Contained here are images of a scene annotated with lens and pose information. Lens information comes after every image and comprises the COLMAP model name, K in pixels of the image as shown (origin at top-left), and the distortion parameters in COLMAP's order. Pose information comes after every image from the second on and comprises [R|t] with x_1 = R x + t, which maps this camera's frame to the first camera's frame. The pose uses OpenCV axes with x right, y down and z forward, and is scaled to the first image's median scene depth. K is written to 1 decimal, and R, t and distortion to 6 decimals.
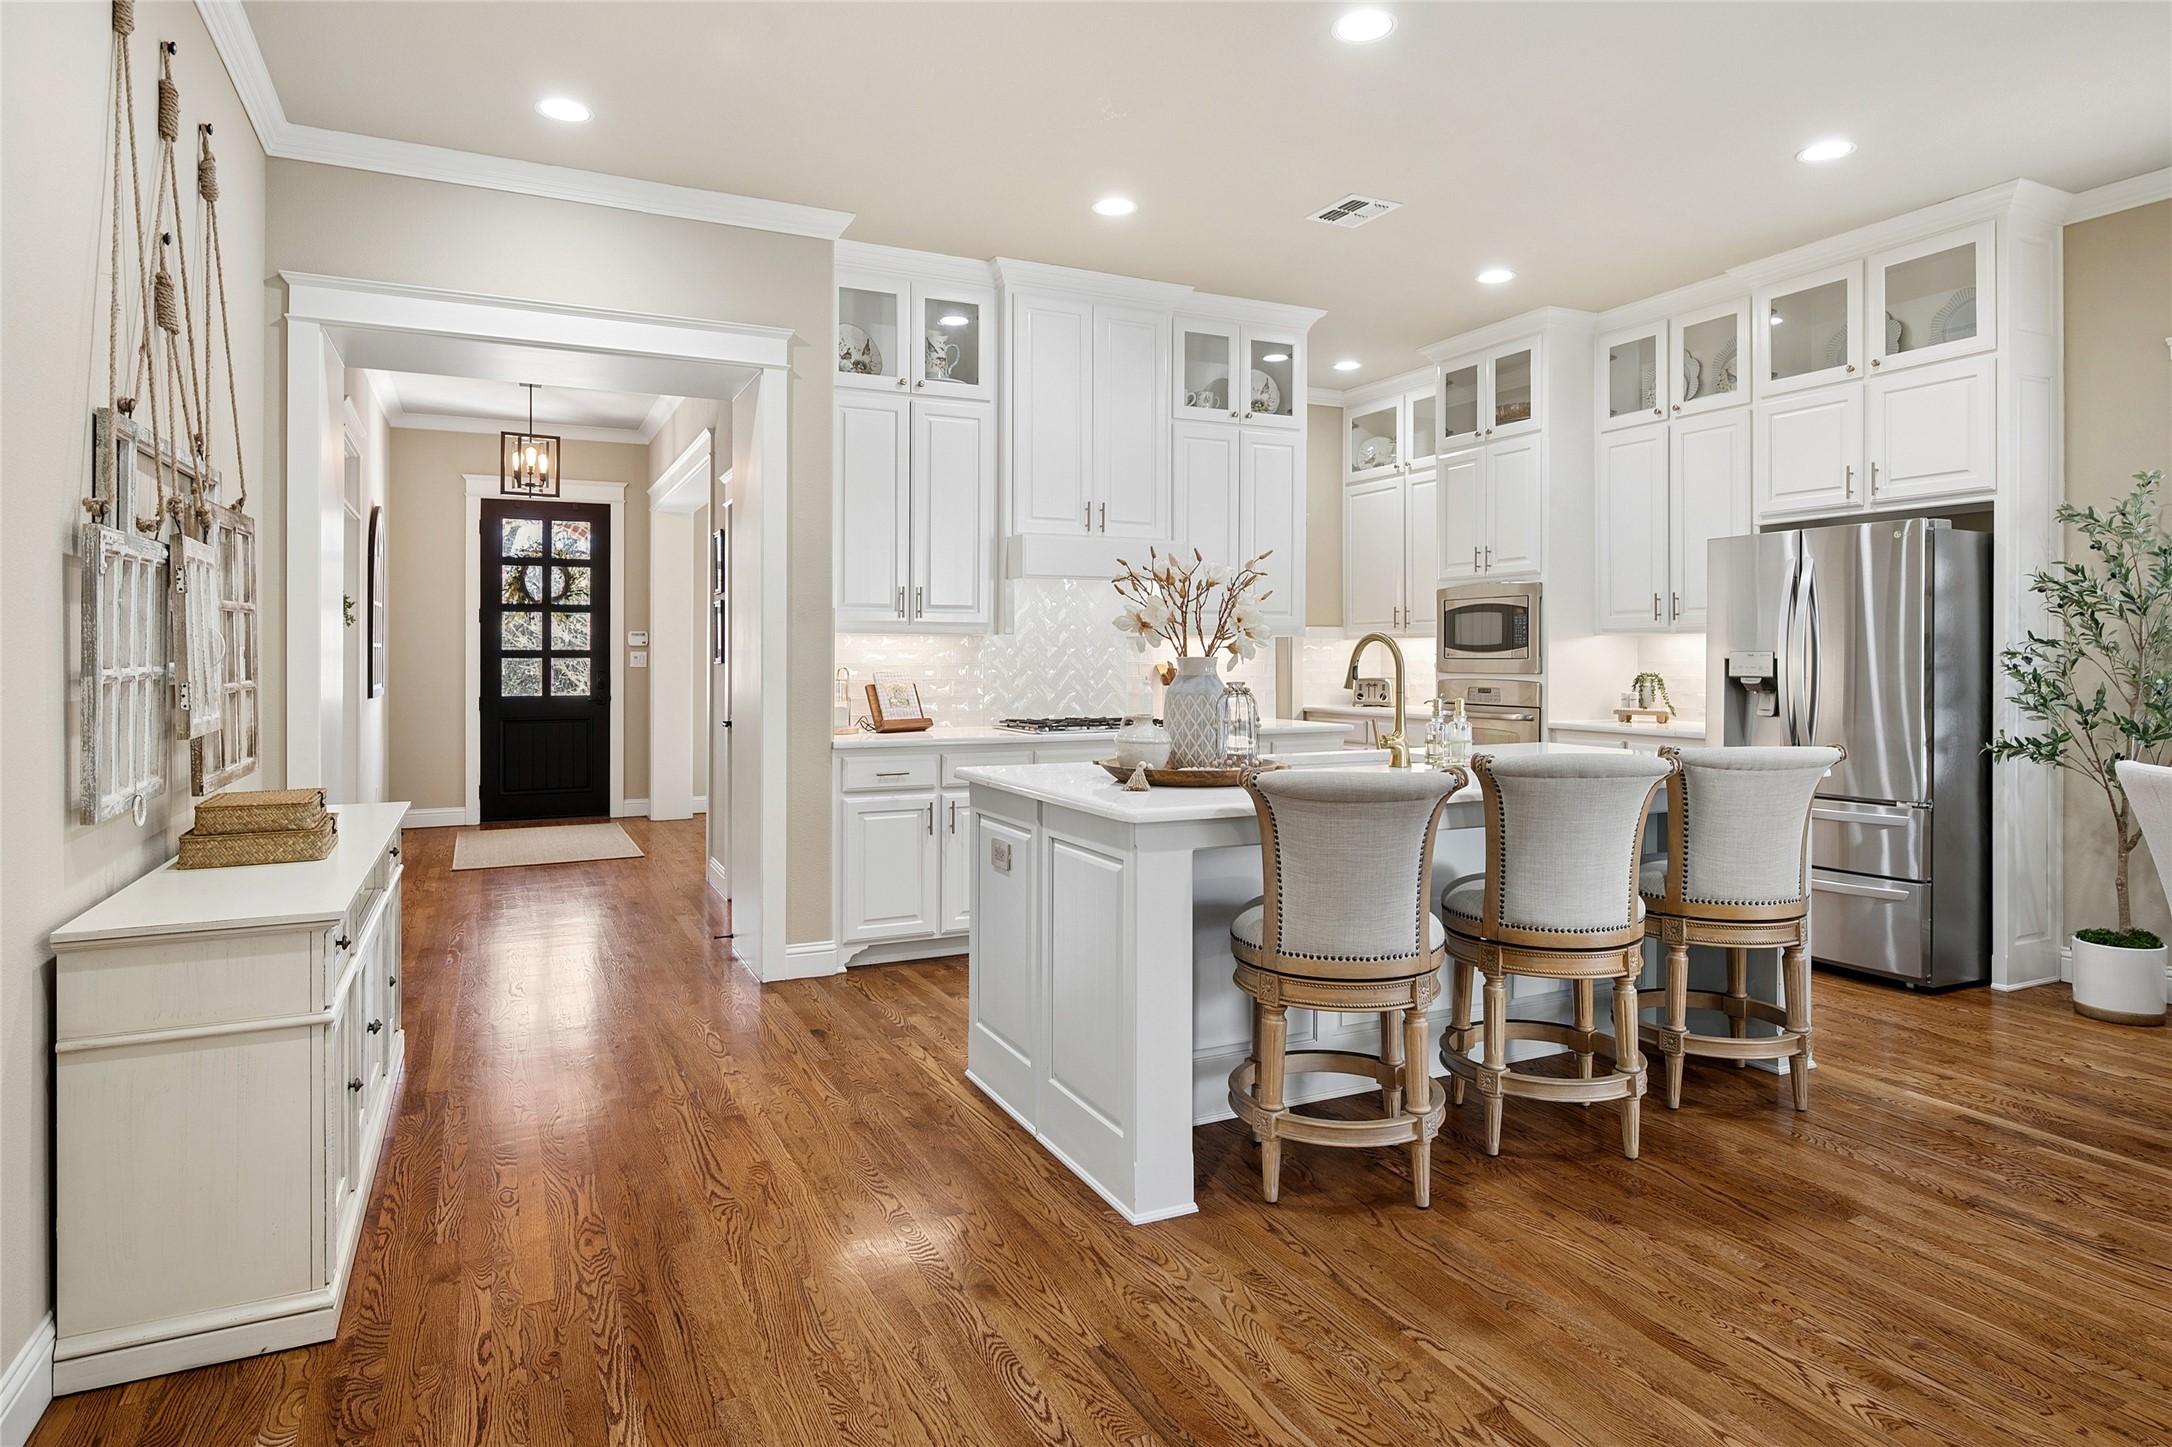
lens RADIAL K [[1216.2, 0, 1088.2], [0, 1216.2, 654.3], [0, 0, 1]] dist [-0.016186, 0.002206]
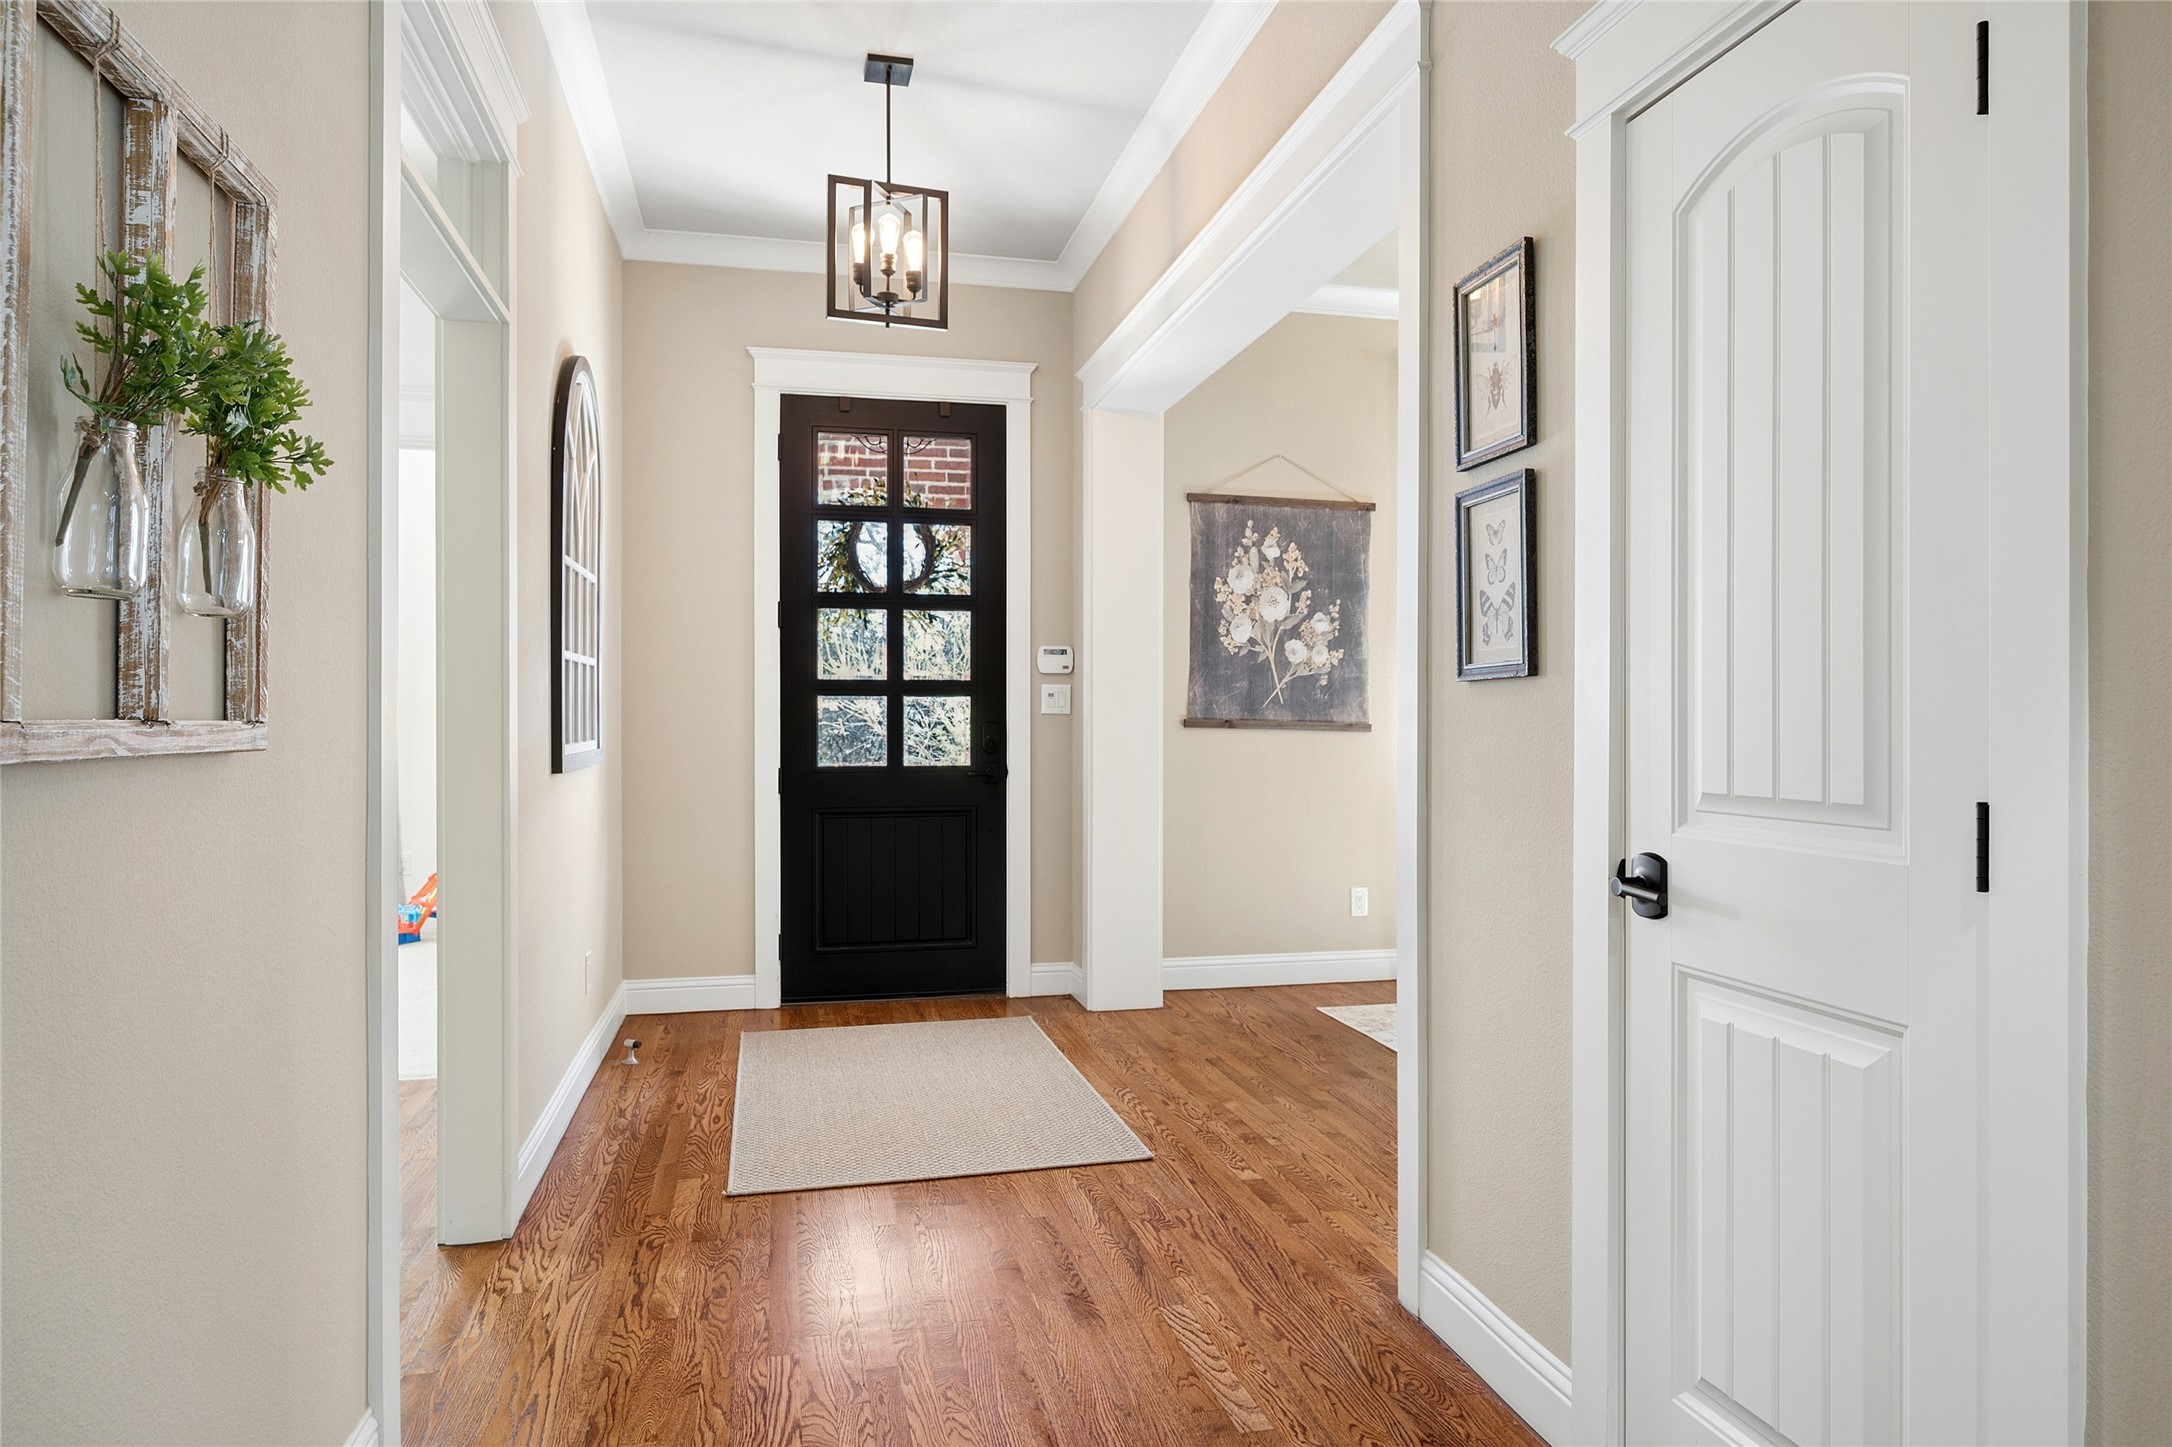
lens RADIAL K [[1319.1, 0, 1086.0], [0, 1319.1, 723.5], [0, 0, 1]] dist [-0.005159, -0.001014]
pose [[0.974498, -0.000826, -0.224393, -0.248950], [0.002049, 0.999984, 0.005219, 0.013301], [0.224385, -0.005545, 0.974485, 0.481118]]
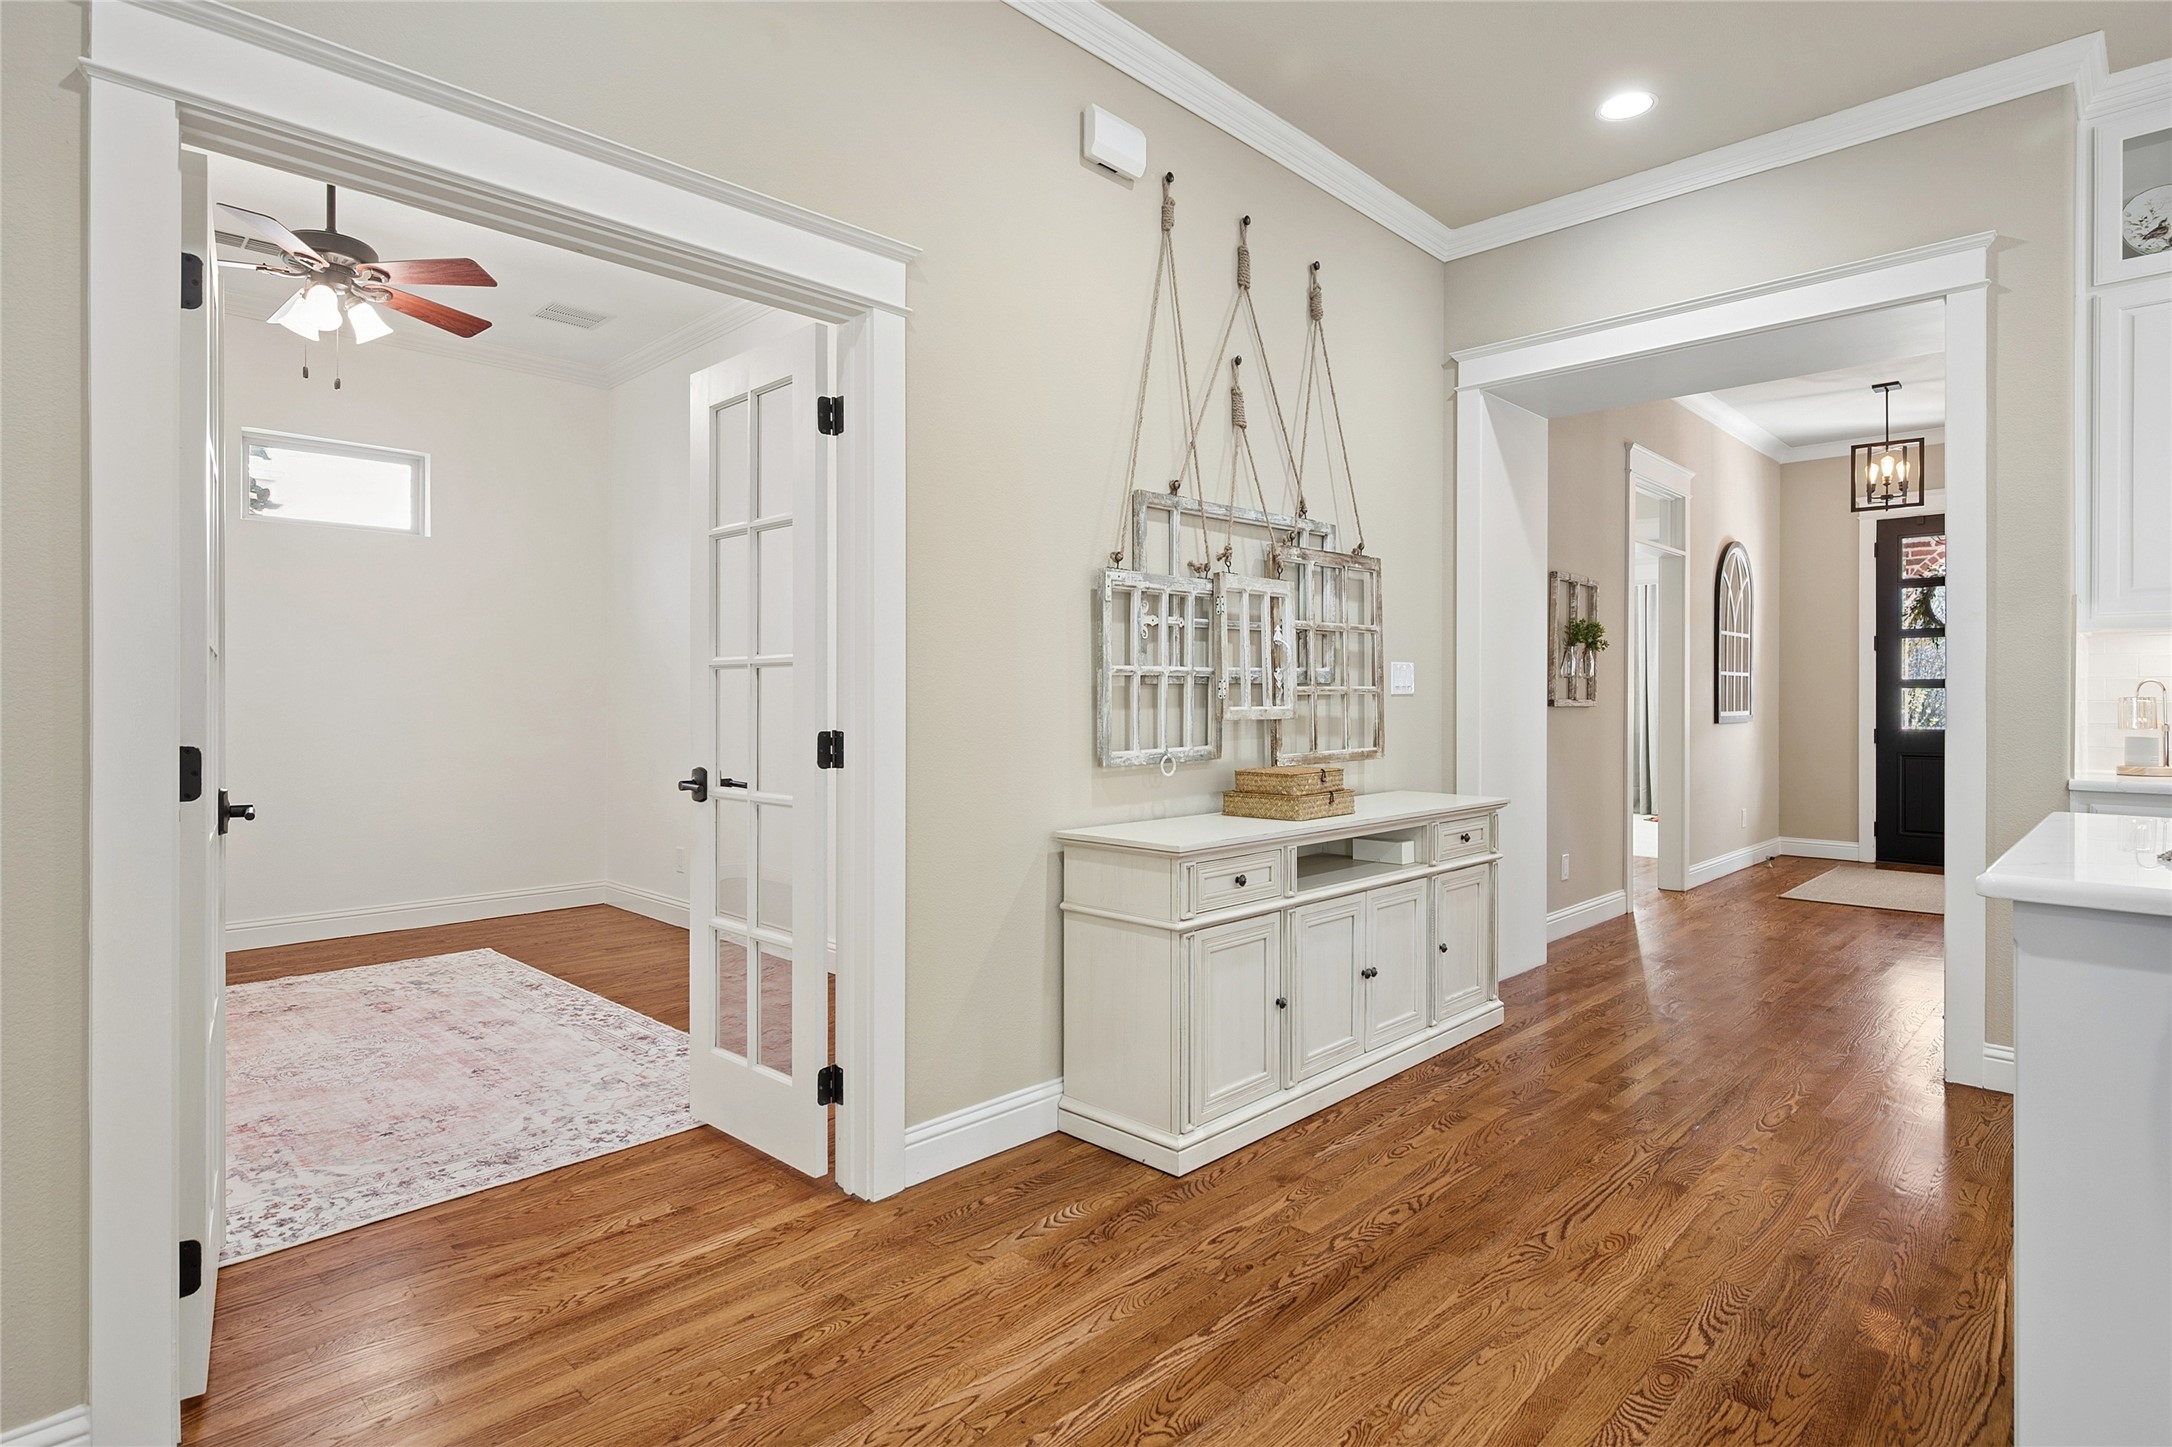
lens RADIAL K [[1113.3, 0, 1086.2], [0, 1113.3, 695.9], [0, 0, 1]] dist [-0.001219, -0.000952]
pose [[0.330360, -0.002967, -0.943851, 0.121246], [-0.002192, 0.999990, -0.003911, 0.014354], [0.943853, 0.003361, 0.330350, 0.130398]]
